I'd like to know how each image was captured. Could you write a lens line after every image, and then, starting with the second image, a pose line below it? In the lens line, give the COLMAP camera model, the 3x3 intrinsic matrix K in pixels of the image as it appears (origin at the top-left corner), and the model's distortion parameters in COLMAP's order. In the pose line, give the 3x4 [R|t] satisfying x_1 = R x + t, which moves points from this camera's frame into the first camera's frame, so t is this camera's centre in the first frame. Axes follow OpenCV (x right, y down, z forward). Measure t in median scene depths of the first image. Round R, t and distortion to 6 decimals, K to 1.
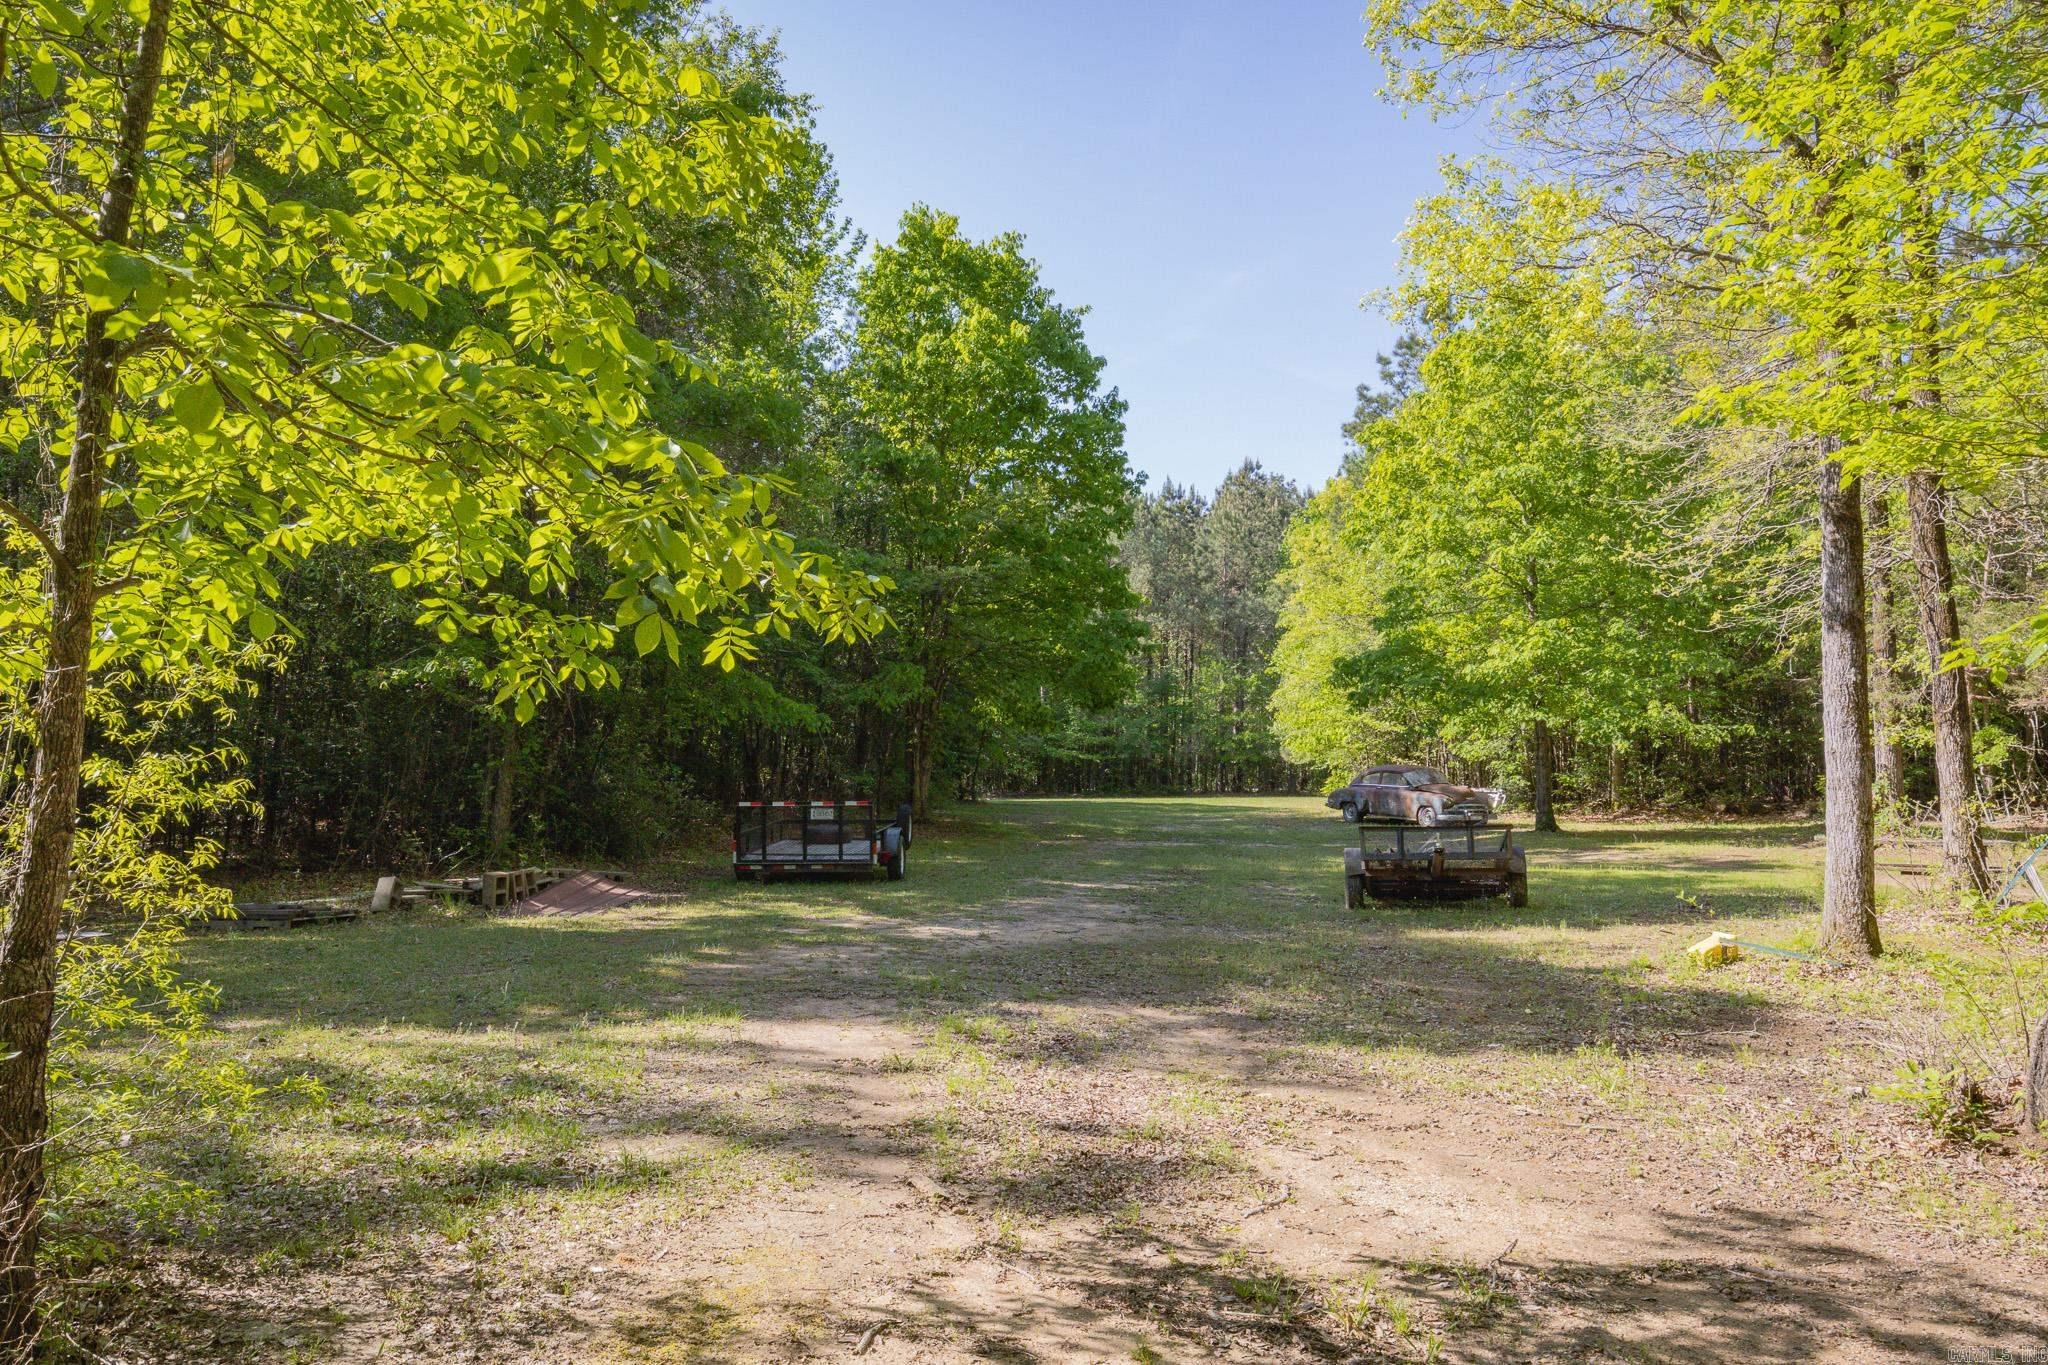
lens RADIAL K [[1427.3, 0, 1024.0], [0, 1427.3, 682.5], [0, 0, 1]] dist [0.003160, 0.001106]
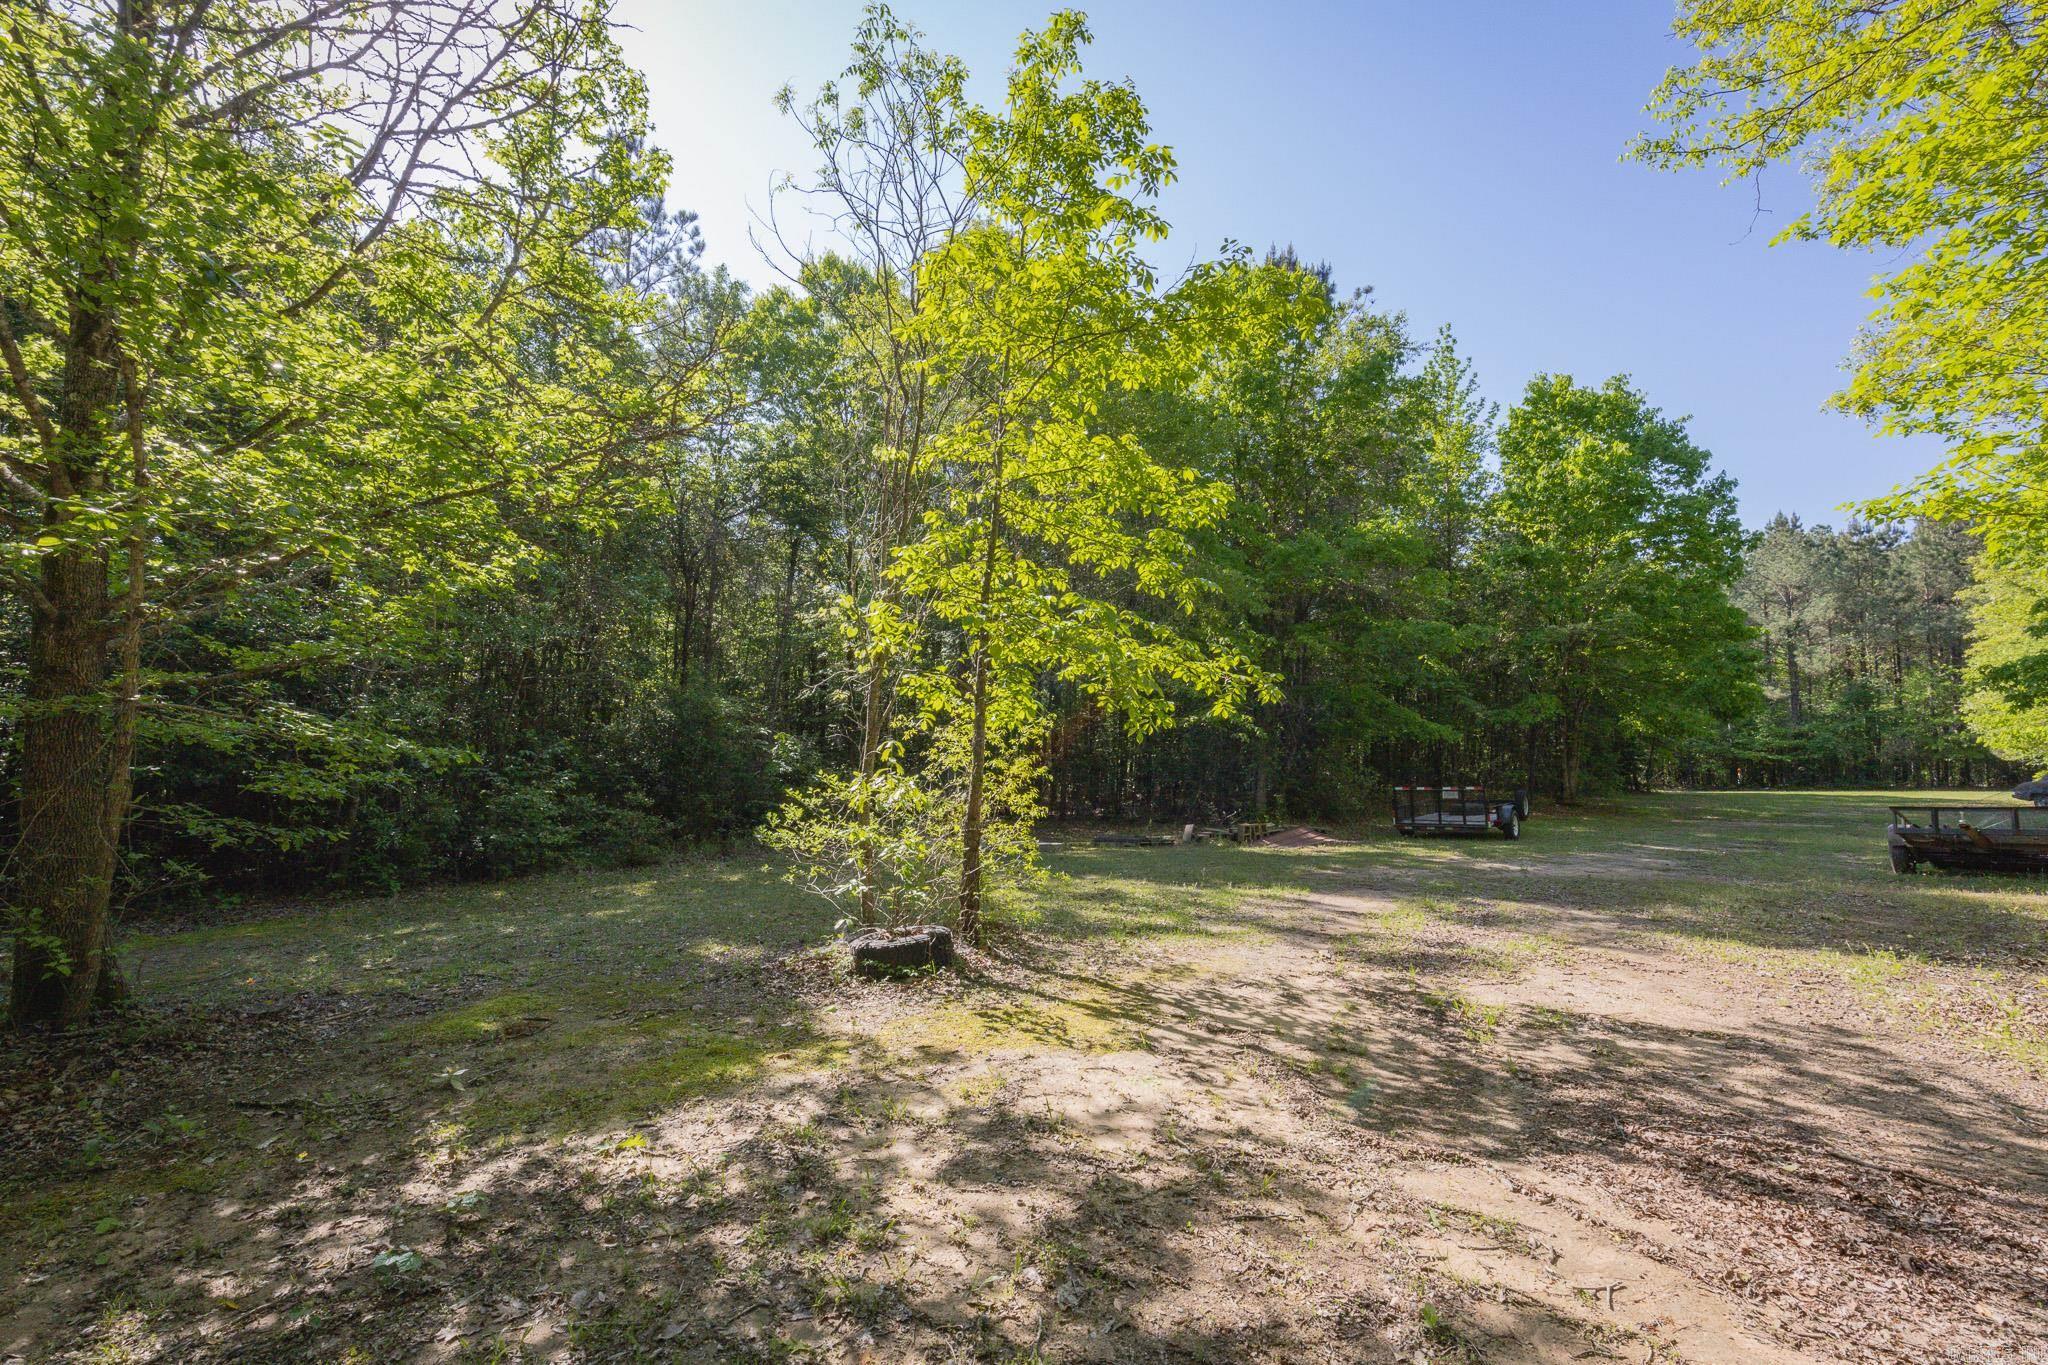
lens RADIAL K [[953.5, 0, 1024.0], [0, 953.5, 682.5], [0, 0, 1]] dist [0.000013, -0.000052]
pose [[0.788116, -0.064099, -0.612180, 0.087531], [0.043811, 0.997882, -0.048082, -0.001112], [0.613966, 0.011074, 0.789255, -0.075152]]
